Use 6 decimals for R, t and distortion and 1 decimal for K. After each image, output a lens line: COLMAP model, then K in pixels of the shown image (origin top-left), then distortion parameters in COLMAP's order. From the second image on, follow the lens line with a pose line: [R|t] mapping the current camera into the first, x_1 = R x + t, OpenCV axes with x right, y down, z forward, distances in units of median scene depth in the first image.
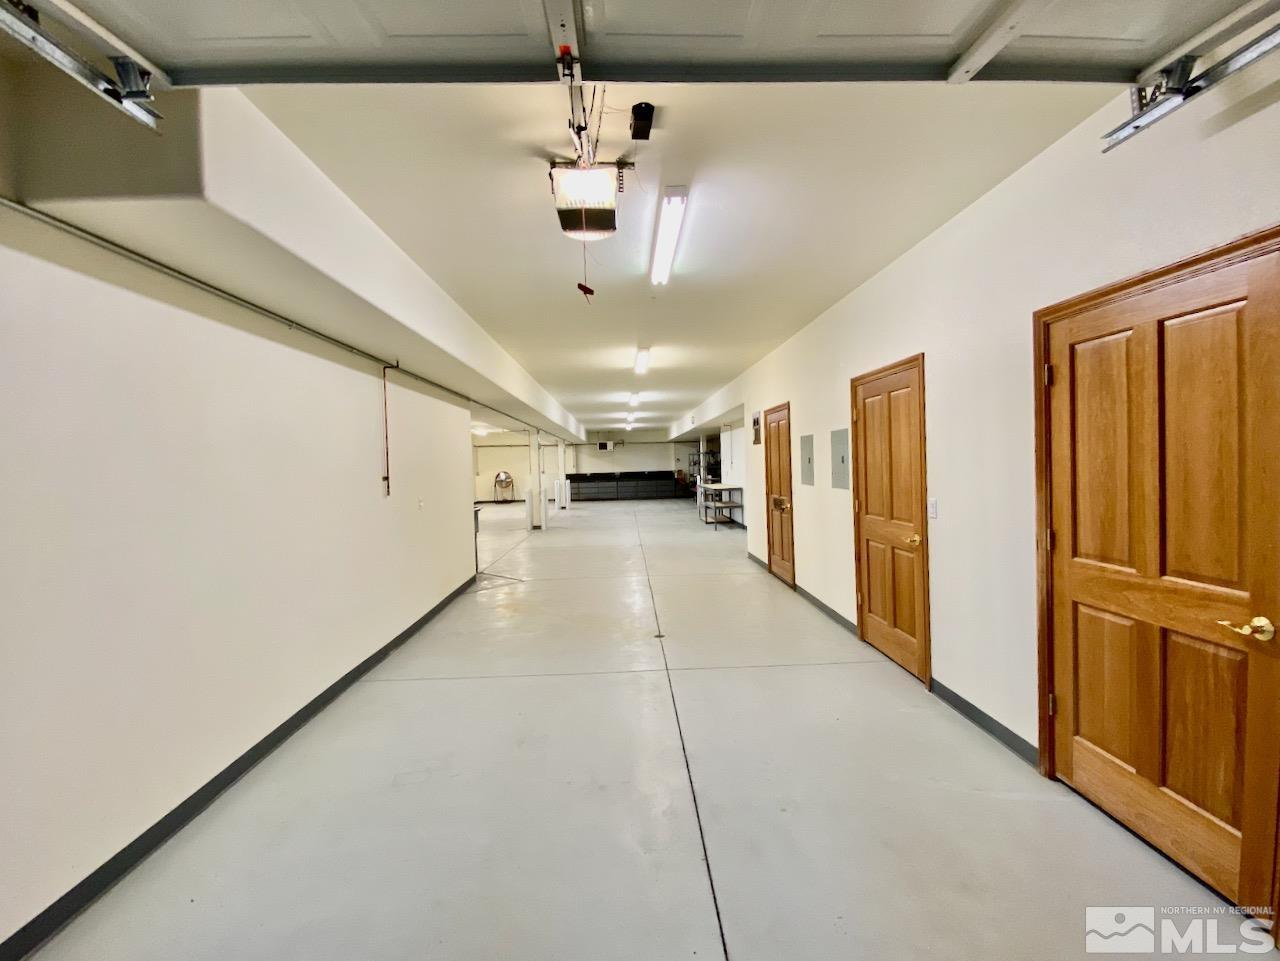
lens RADIAL K [[515.2, 0, 639.5], [0, 515.2, 476.9], [0, 0, 1]] dist [-0.000185, -0.000013]
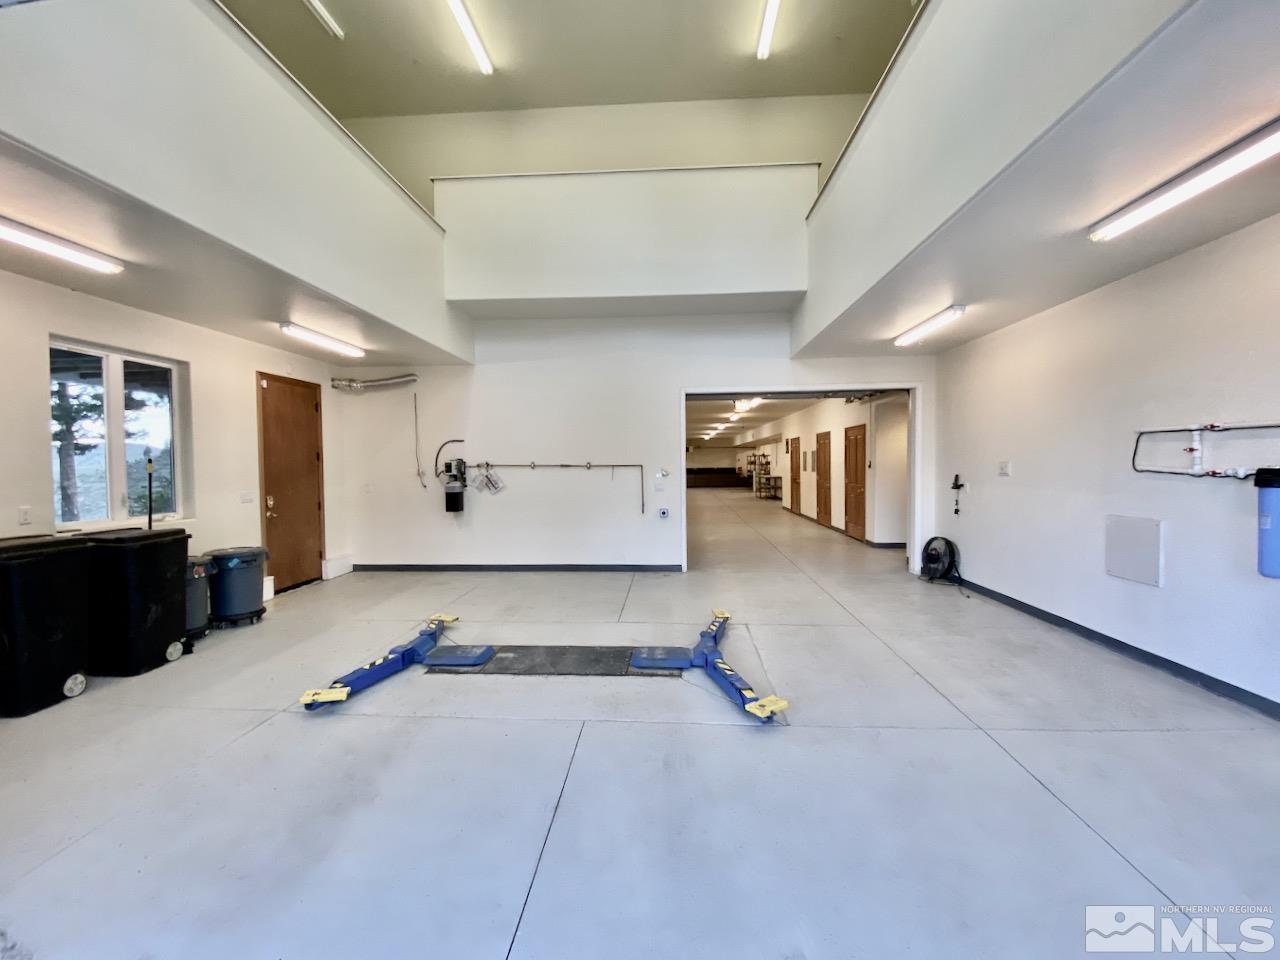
lens RADIAL K [[532.8, 0, 641.7], [0, 532.8, 477.4], [0, 0, 1]] dist [0.005225, -0.000583]
pose [[0.996611, 0.023630, -0.078789, -0.132188], [-0.023486, 0.999720, 0.002758, 0.028512], [0.078832, -0.000898, 0.996887, -0.839420]]
